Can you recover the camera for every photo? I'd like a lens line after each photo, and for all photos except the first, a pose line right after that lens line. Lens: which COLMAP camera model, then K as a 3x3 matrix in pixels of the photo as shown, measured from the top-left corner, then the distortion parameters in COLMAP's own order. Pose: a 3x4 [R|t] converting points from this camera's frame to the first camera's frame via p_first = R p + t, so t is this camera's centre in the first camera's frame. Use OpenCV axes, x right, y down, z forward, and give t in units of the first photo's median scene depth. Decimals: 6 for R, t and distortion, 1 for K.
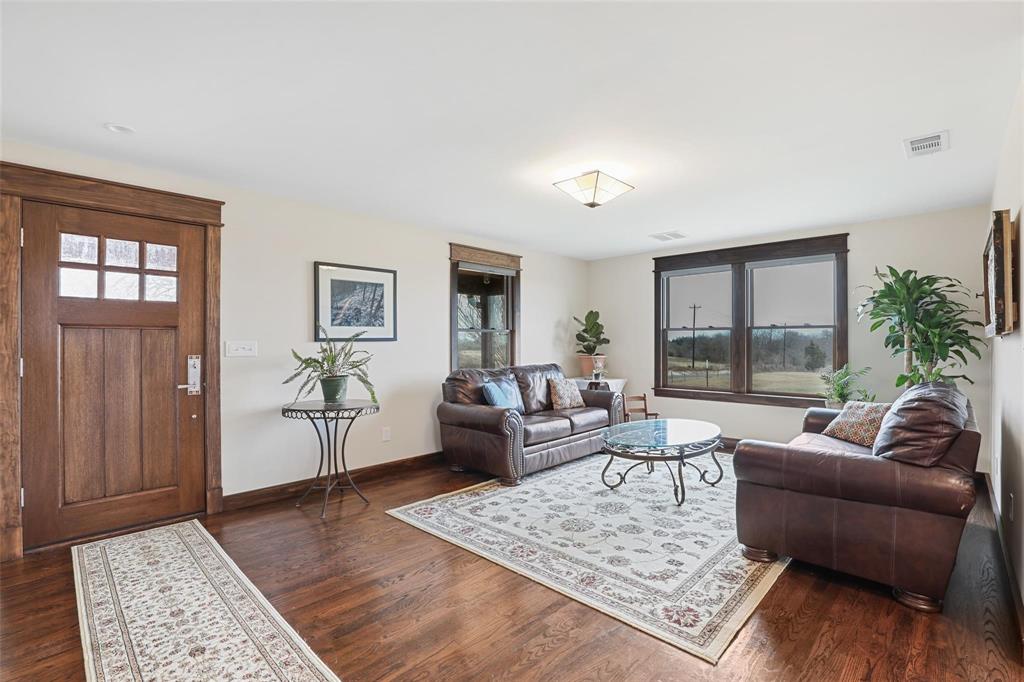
lens RADIAL K [[465.9, 0, 525.4], [0, 465.9, 343.8], [0, 0, 1]] dist [-0.033896, 0.005635]
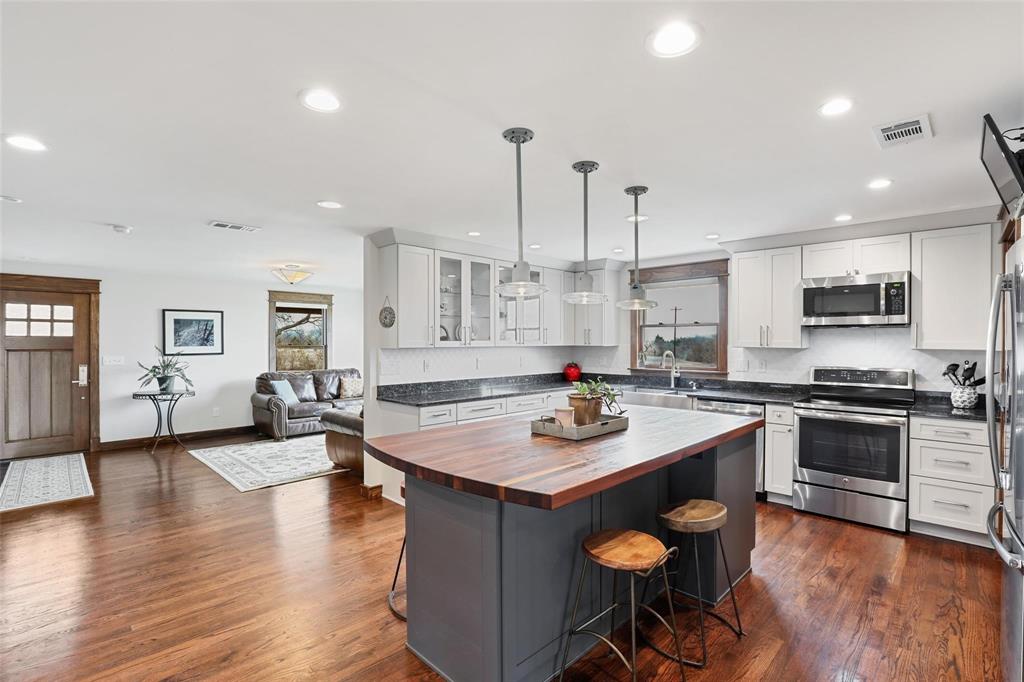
lens RADIAL K [[465.9, 0, 525.2], [0, 465.9, 342.4], [0, 0, 1]] dist [-0.033896, 0.005635]
pose [[0.999917, -0.000704, -0.012852, 1.057244], [0.000656, 0.999993, -0.003757, -0.055706], [0.012855, 0.003748, 0.999910, -0.782011]]
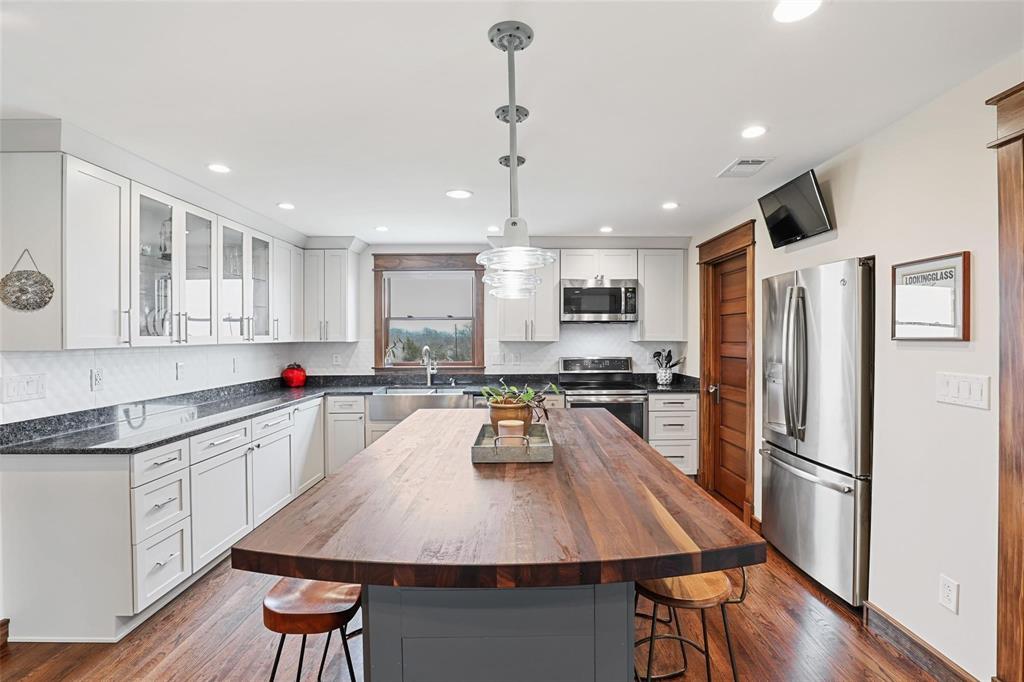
lens RADIAL K [[465.9, 0, 512.0], [0, 465.9, 335.4], [0, 0, 1]] dist [-0.033896, 0.005635]
pose [[0.729016, -0.003026, 0.684490, 0.724793], [0.009737, 0.999935, -0.005949, -0.055044], [-0.684427, 0.011002, 0.728998, -0.446907]]
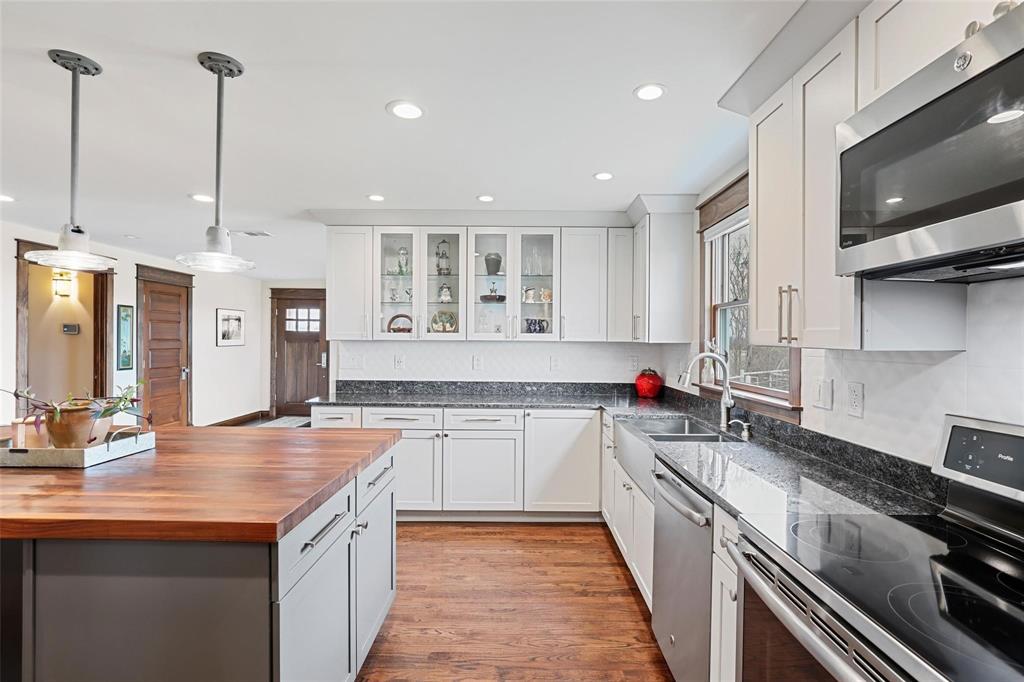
lens RADIAL K [[465.9, 0, 538.0], [0, 465.9, 347.5], [0, 0, 1]] dist [-0.033896, 0.005635]
pose [[0.711848, 0.018831, -0.702081, 1.866949], [-0.014518, 0.999821, 0.012098, -0.047630], [0.702183, 0.001581, 0.711994, 0.017299]]
